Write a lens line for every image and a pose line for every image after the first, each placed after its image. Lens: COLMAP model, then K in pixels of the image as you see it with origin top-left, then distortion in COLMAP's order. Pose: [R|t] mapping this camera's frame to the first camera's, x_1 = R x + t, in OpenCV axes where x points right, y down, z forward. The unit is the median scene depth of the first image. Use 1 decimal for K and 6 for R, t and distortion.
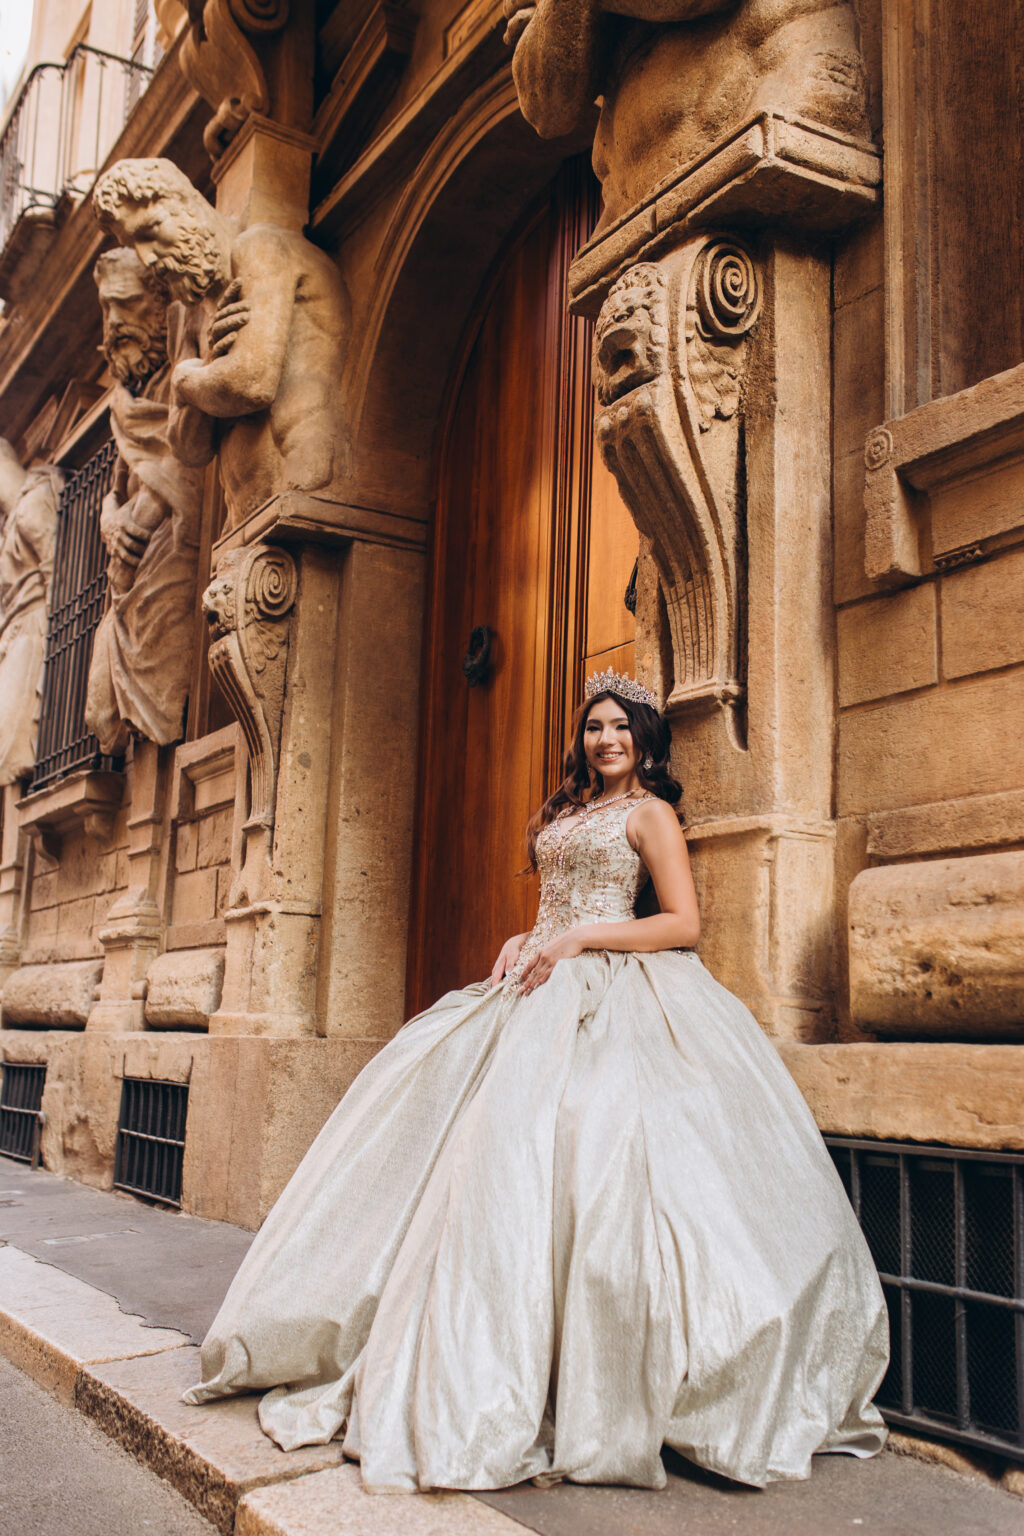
lens RADIAL K [[1507.2, 0, 507.0], [0, 1507.2, 769.2], [0, 0, 1]] dist [0.074285, -0.135481]
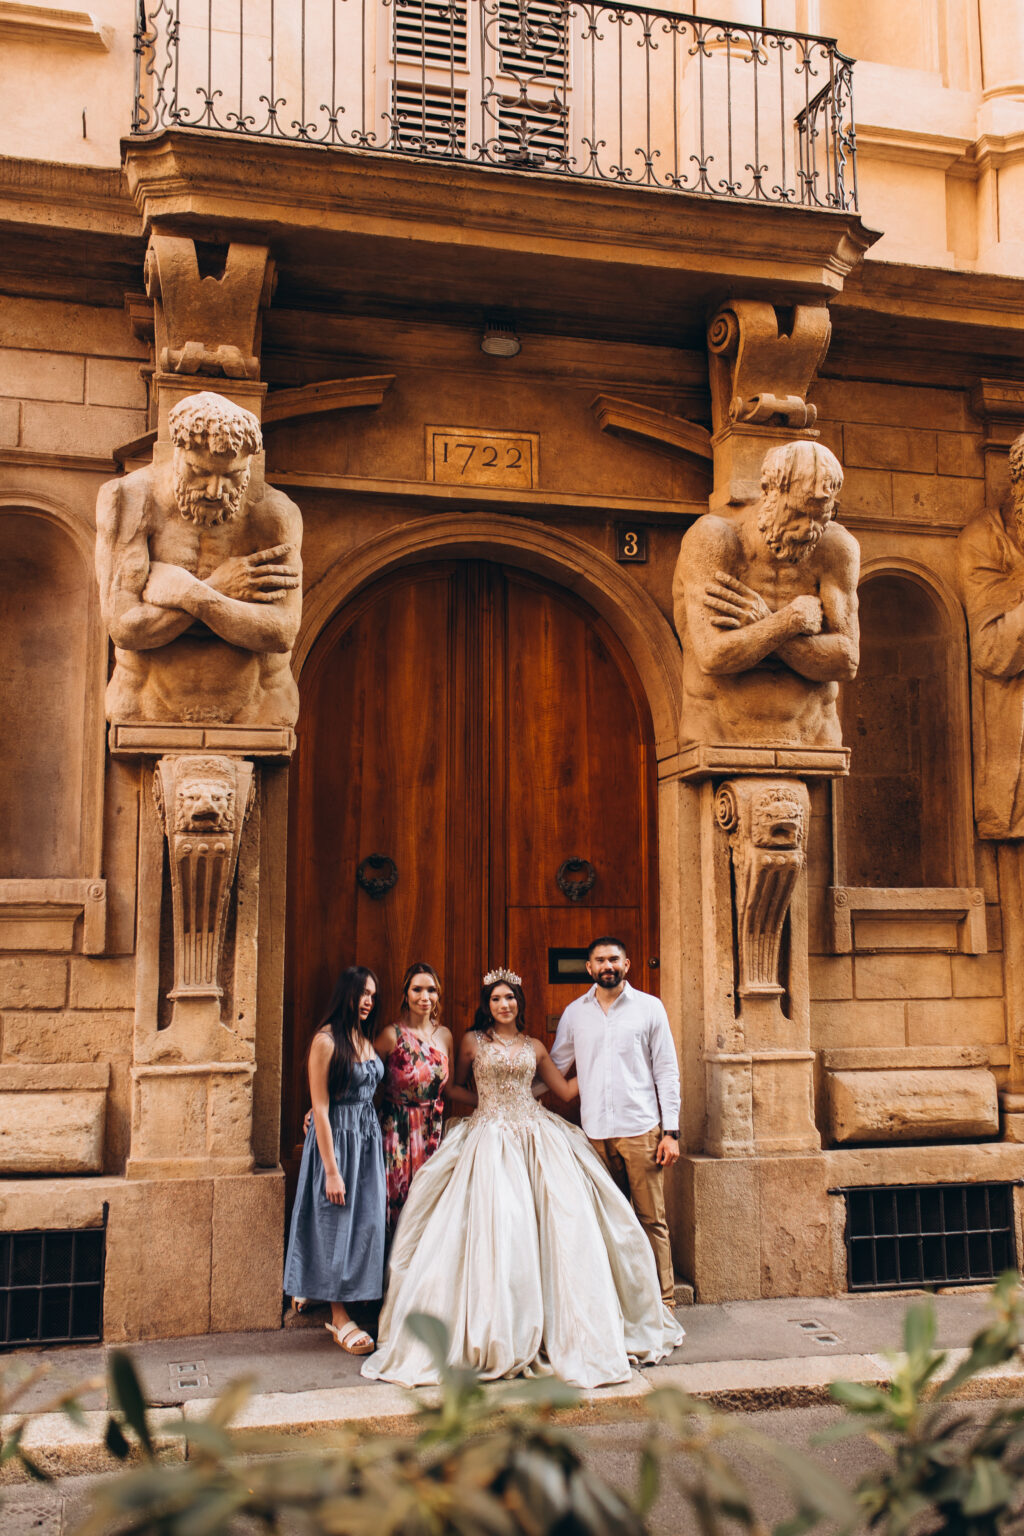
lens RADIAL K [[1507.2, 0, 507.0], [0, 1507.2, 769.2], [0, 0, 1]] dist [0.074285, -0.135481]
pose [[0.288906, 0.079123, 0.954082, -2.311932], [-0.165018, 0.985778, -0.031783, -0.257988], [-0.943028, -0.148258, 0.297854, 0.846149]]
